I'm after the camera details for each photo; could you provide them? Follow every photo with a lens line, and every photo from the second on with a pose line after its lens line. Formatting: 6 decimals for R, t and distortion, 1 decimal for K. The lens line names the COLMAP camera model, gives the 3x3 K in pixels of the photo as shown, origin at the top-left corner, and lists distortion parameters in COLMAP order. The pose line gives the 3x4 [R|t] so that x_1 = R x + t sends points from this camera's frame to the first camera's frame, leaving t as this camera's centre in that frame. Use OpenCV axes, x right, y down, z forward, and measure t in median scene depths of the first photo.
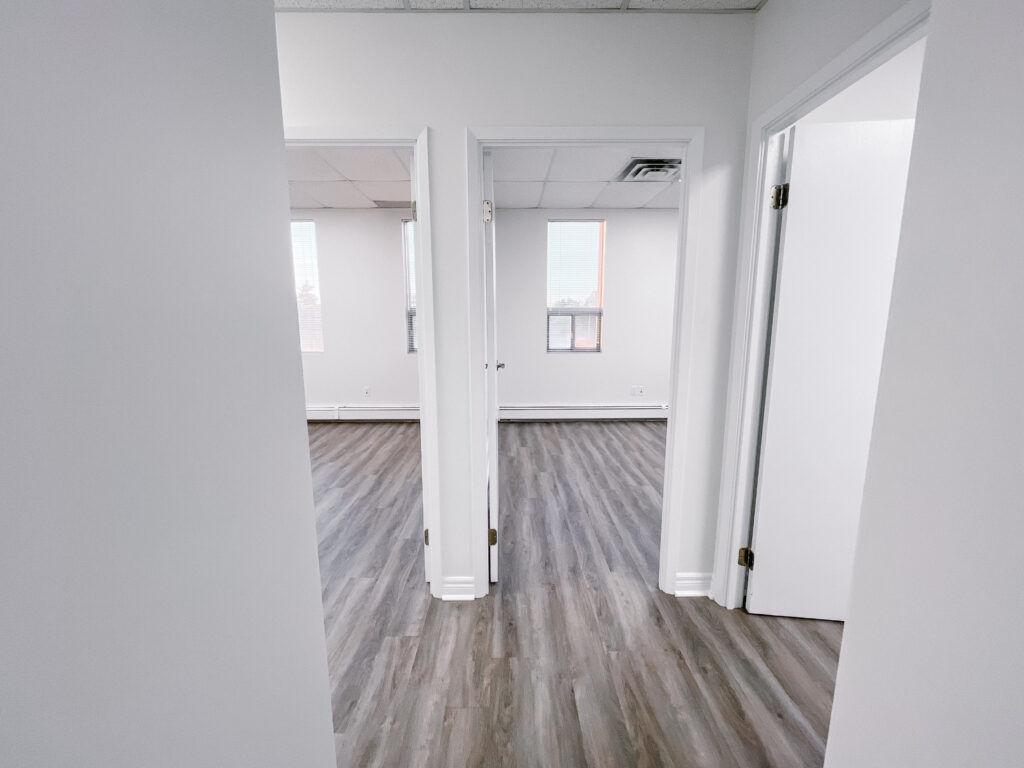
lens RADIAL K [[419.2, 0, 512.0], [0, 419.2, 384.0], [0, 0, 1]] dist [0.038778, 0.000082]
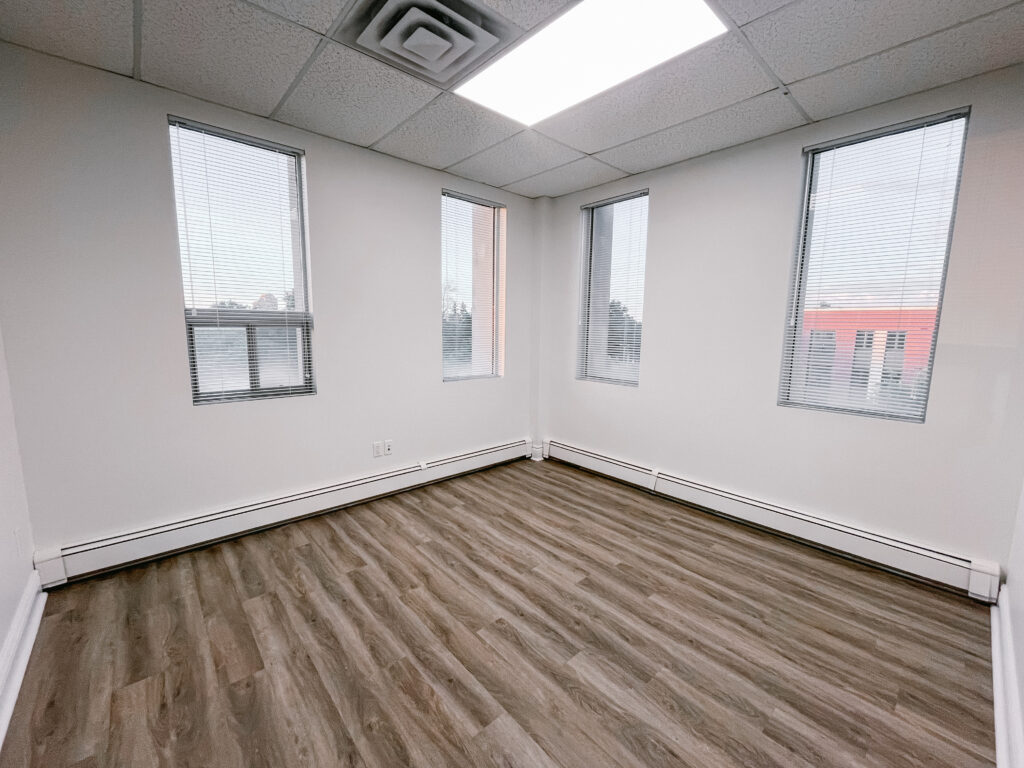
lens RADIAL K [[416.2, 0, 512.0], [0, 416.2, 384.0], [0, 0, 1]] dist [-0.001653, -0.000352]
pose [[0.750220, -0.076364, 0.656764, 0.056374], [0.088271, 0.995984, 0.014975, -0.088834], [-0.655270, 0.046739, 0.753947, 0.505946]]
